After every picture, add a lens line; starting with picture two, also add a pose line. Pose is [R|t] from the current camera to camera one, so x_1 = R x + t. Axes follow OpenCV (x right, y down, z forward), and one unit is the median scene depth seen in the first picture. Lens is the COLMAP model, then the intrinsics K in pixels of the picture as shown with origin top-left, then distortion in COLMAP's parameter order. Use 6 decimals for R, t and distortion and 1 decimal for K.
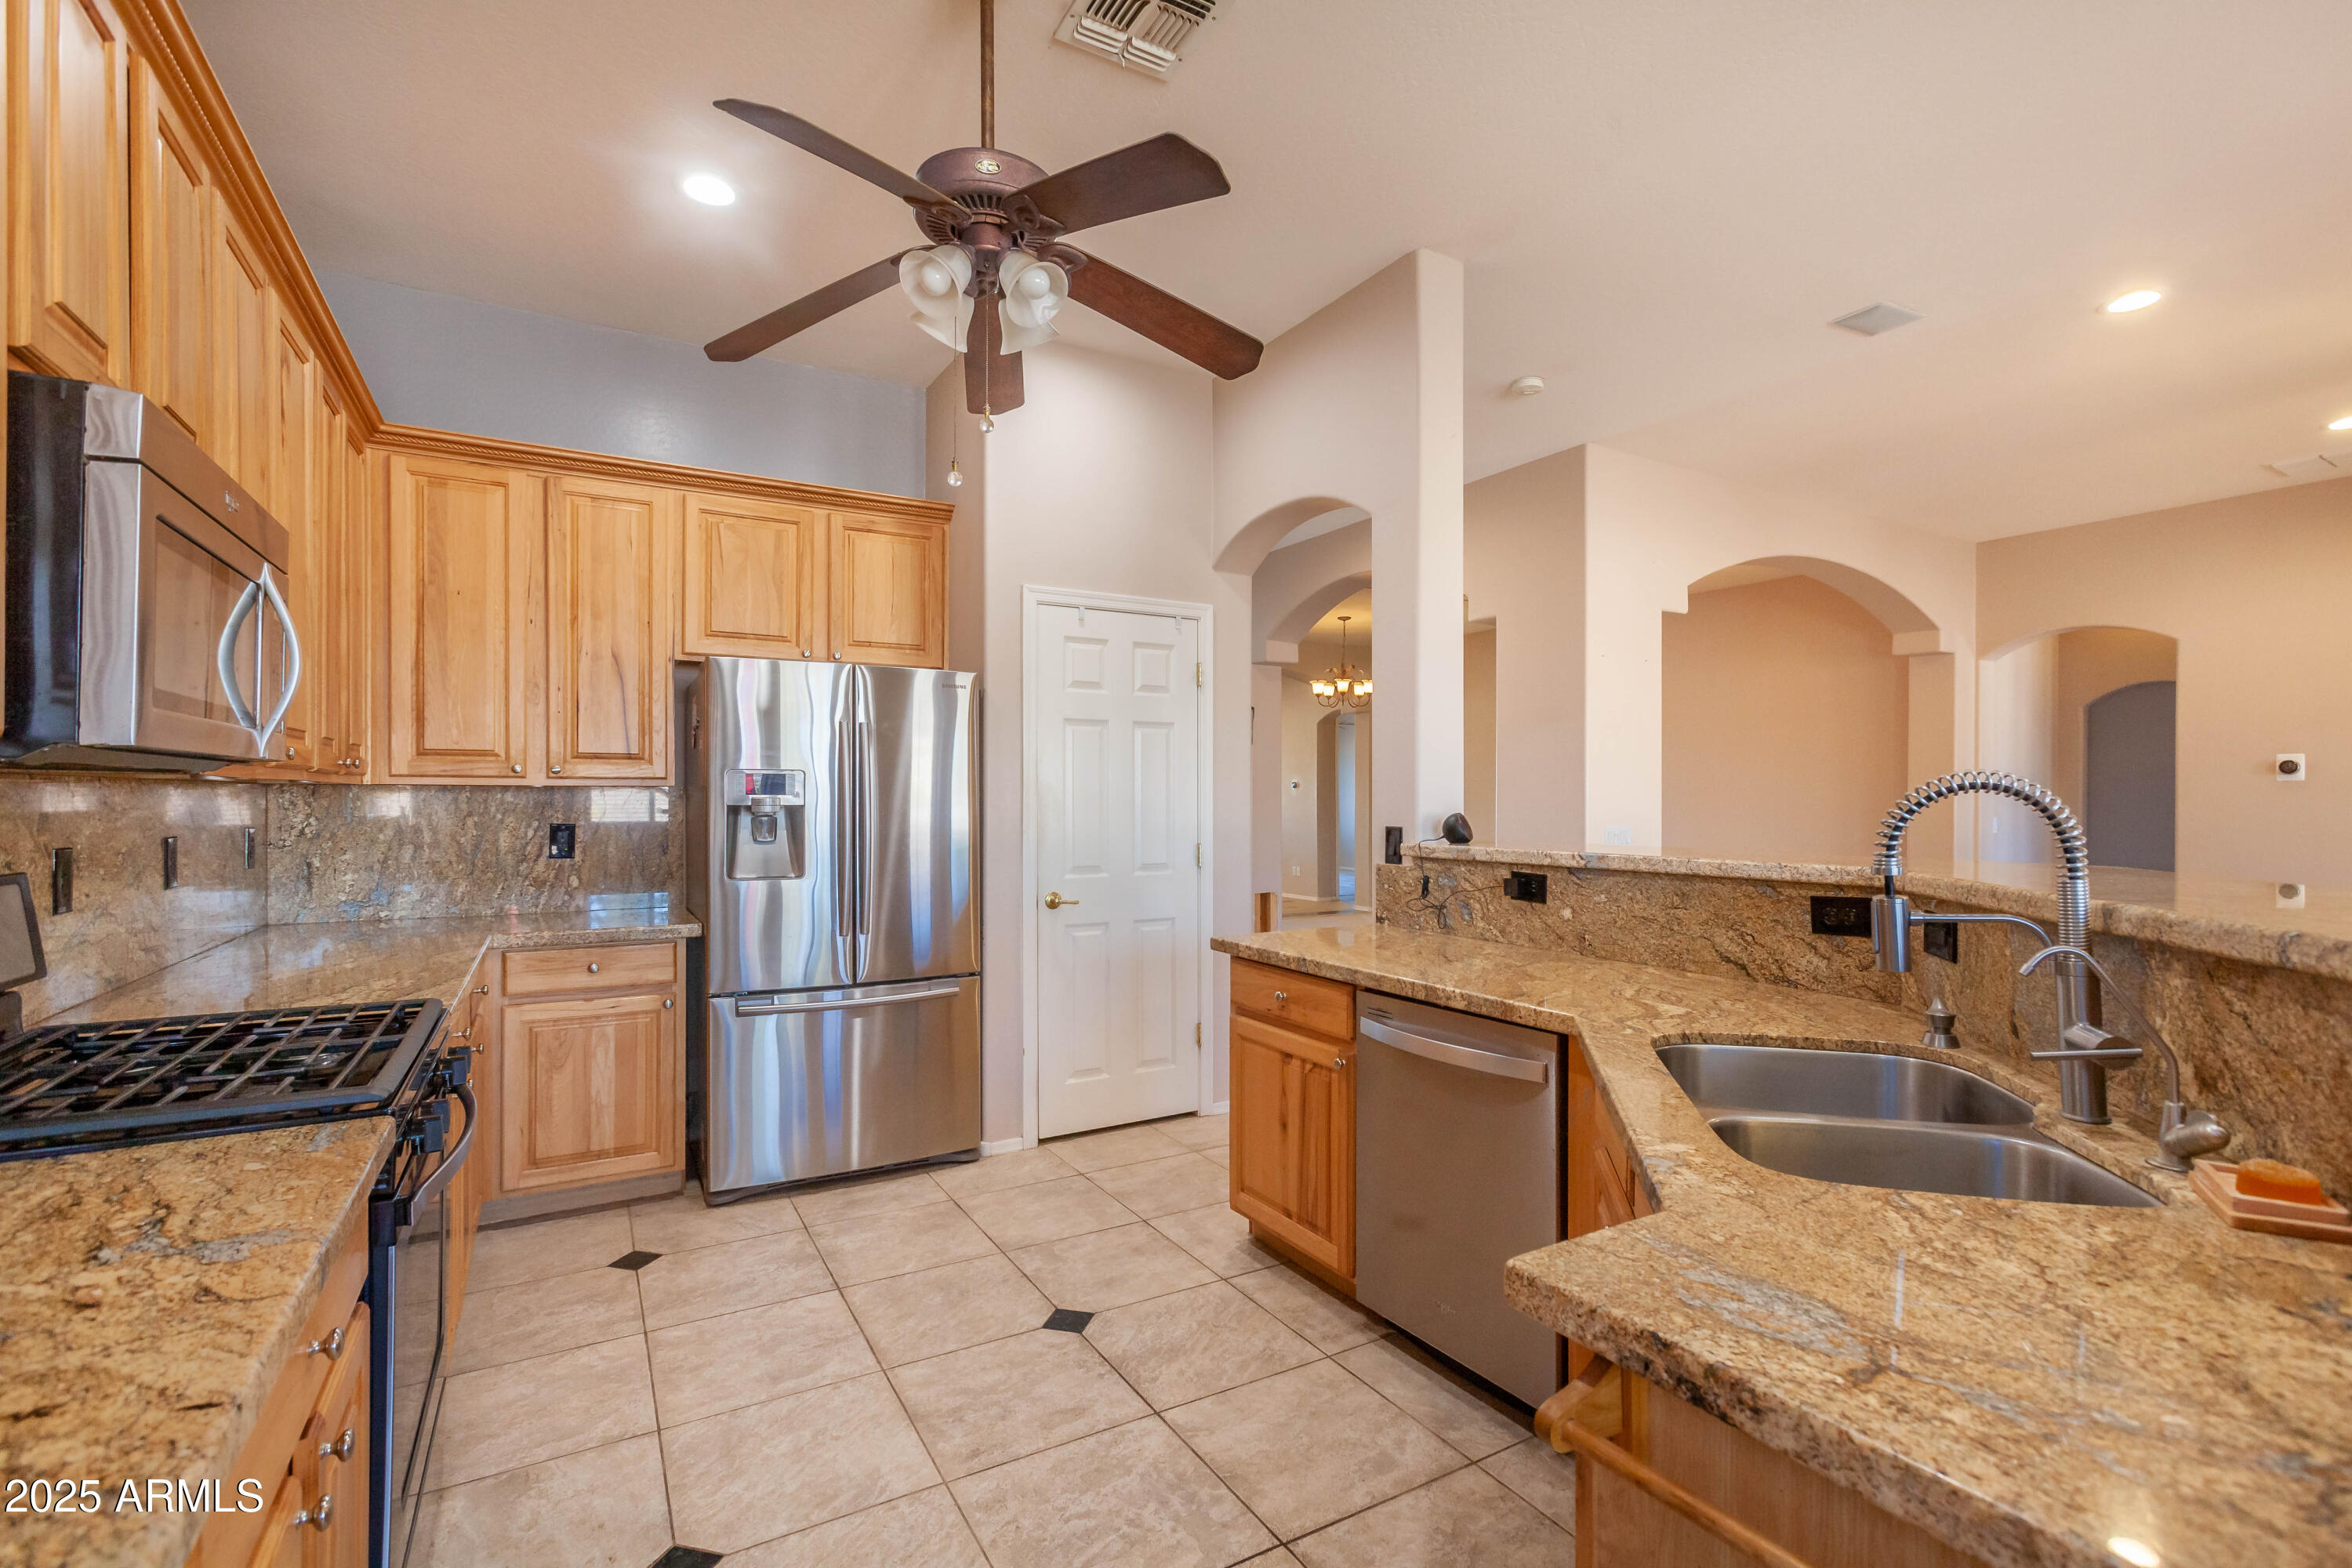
lens RADIAL K [[1055.8, 0, 1165.9], [0, 1055.8, 795.4], [0, 0, 1]] dist [-0.007997, 0.006763]
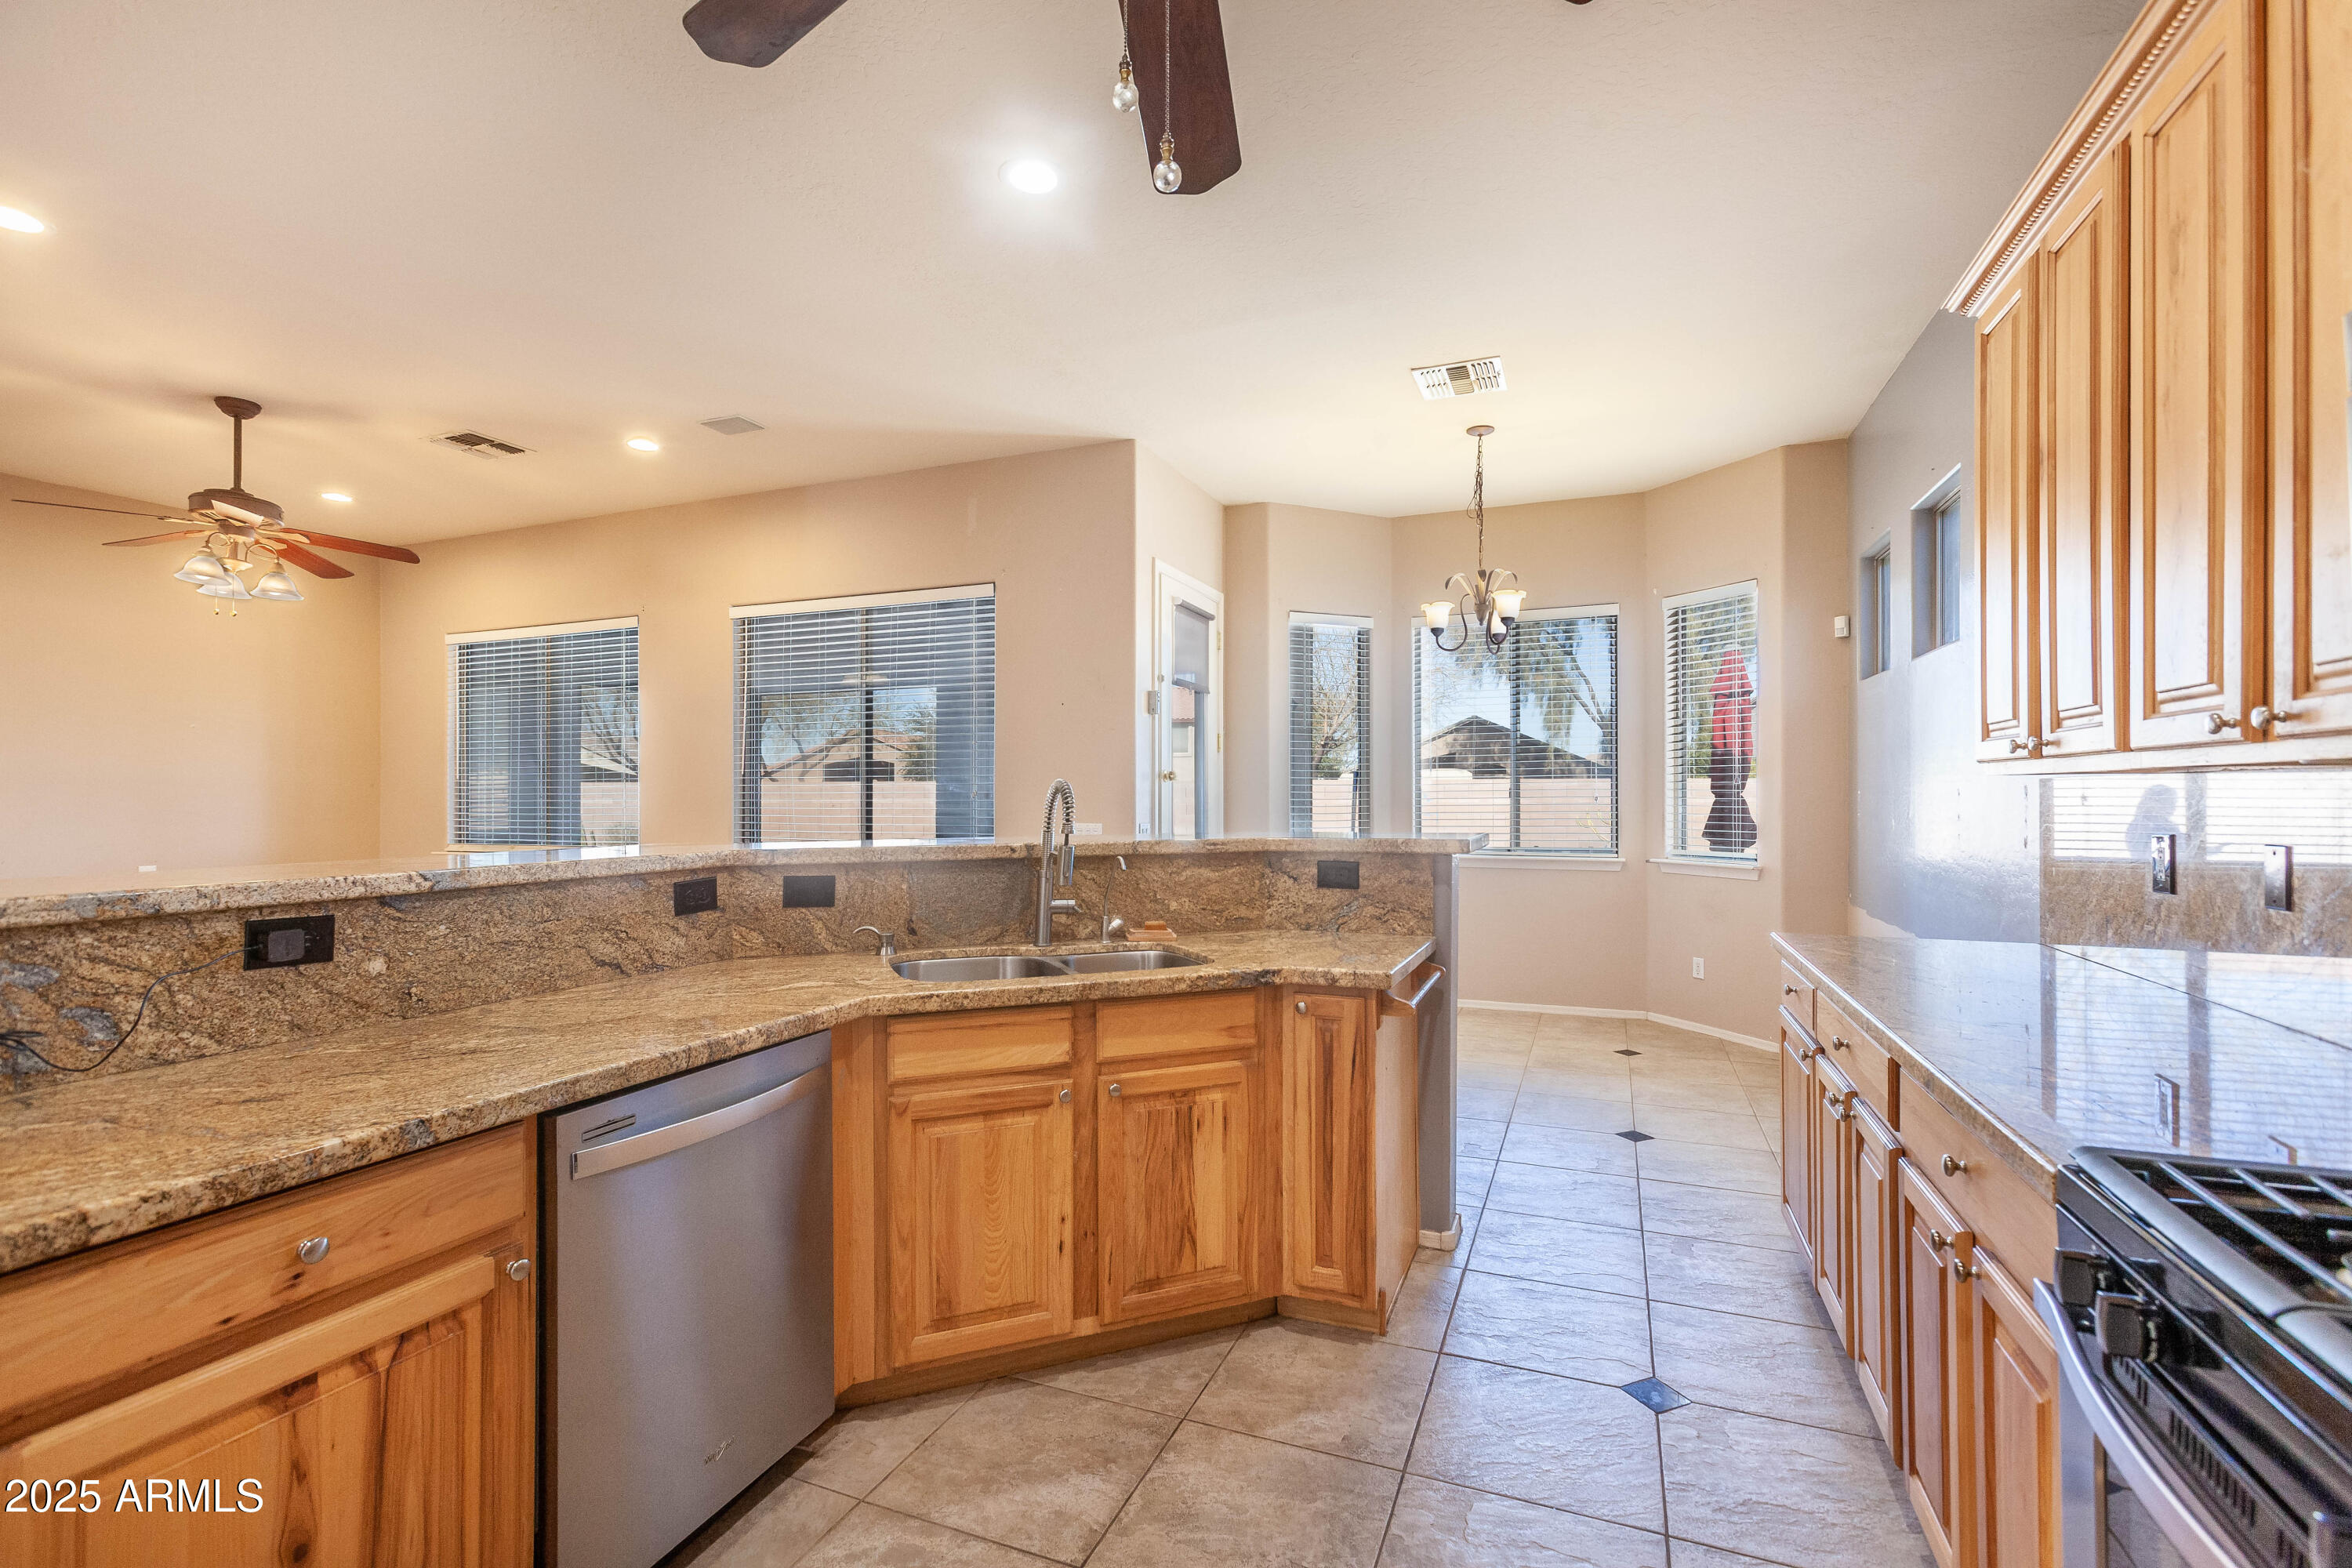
lens RADIAL K [[1055.8, 0, 1178.9], [0, 1055.8, 782.4], [0, 0, 1]] dist [-0.007997, 0.006763]
pose [[-0.629246, 0.013613, 0.777087, -0.544638], [0.002360, 0.999875, -0.015604, 0.007980], [-0.777203, -0.007985, -0.629199, 1.203580]]
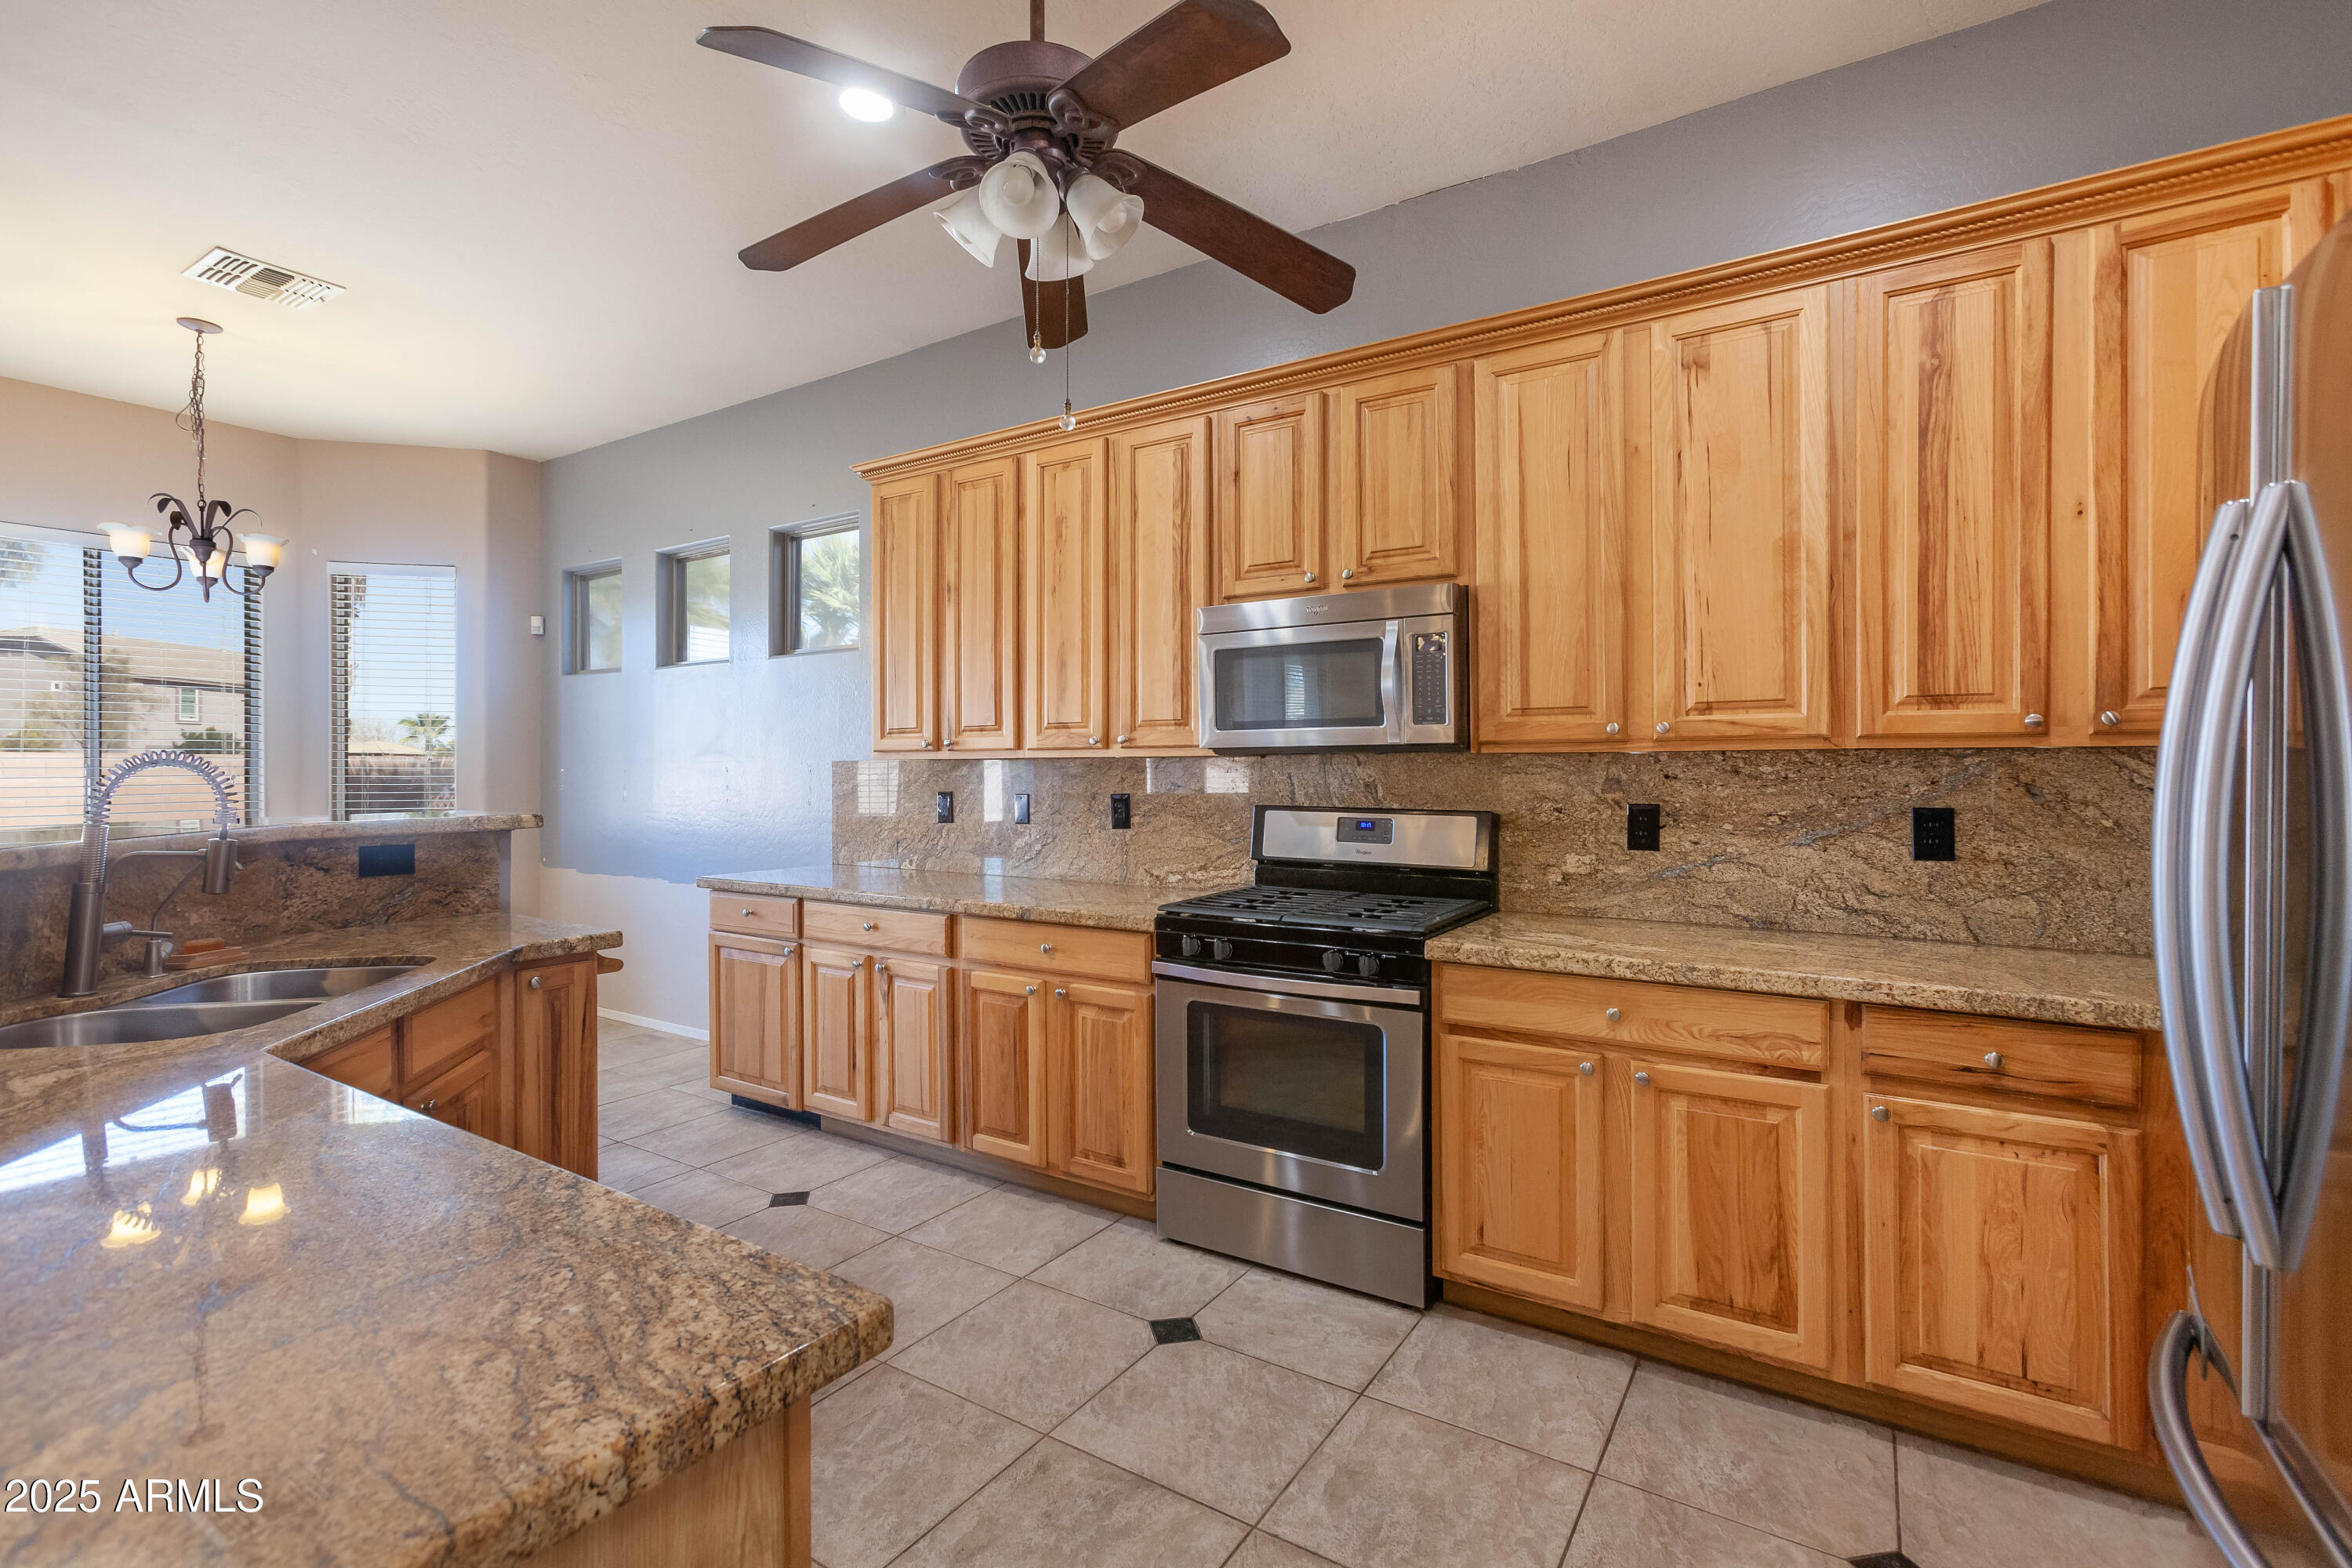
lens RADIAL K [[1055.8, 0, 1164.3], [0, 1055.8, 775.2], [0, 0, 1]] dist [-0.007997, 0.006763]
pose [[-0.887952, 0.008163, -0.459864, 0.131117], [0.006692, 0.999966, 0.004827, 0.007537], [0.459888, 0.001209, -0.887976, 1.678544]]
